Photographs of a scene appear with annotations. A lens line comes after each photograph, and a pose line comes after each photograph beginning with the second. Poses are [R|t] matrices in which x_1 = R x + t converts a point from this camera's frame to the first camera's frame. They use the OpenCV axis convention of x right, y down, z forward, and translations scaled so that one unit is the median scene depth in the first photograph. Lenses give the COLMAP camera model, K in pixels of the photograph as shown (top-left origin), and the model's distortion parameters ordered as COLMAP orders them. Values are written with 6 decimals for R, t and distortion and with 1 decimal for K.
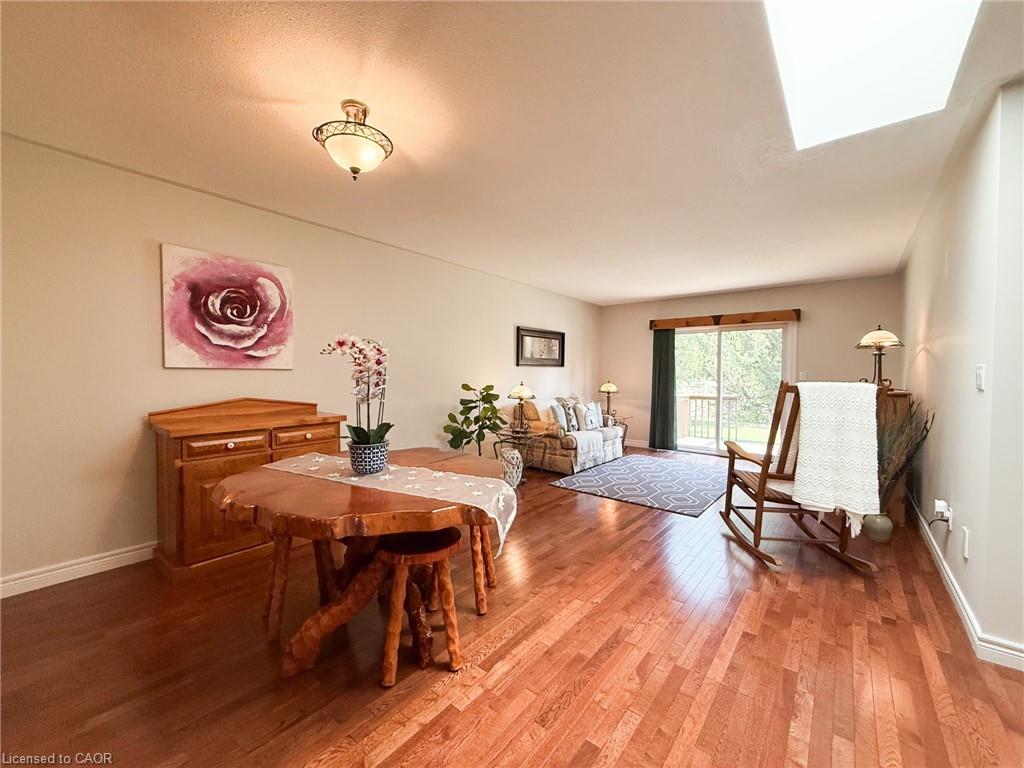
lens RADIAL K [[408.5, 0, 510.4], [0, 408.5, 383.3], [0, 0, 1]] dist [-0.000445, 0.000445]
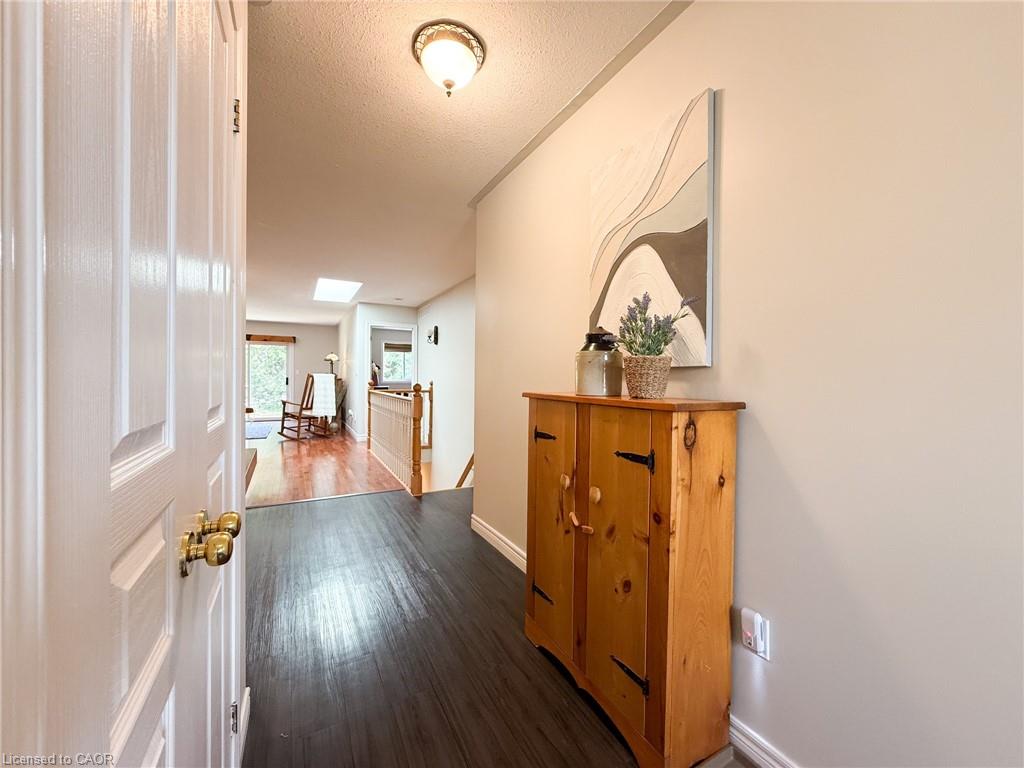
lens RADIAL K [[408.5, 0, 510.4], [0, 408.5, 383.3], [0, 0, 1]] dist [-0.000445, 0.000445]
pose [[0.384141, -0.013806, 0.923171, -1.168005], [0.009185, 0.999896, 0.011132, 0.036923], [-0.923229, 0.004203, 0.384227, -1.143180]]
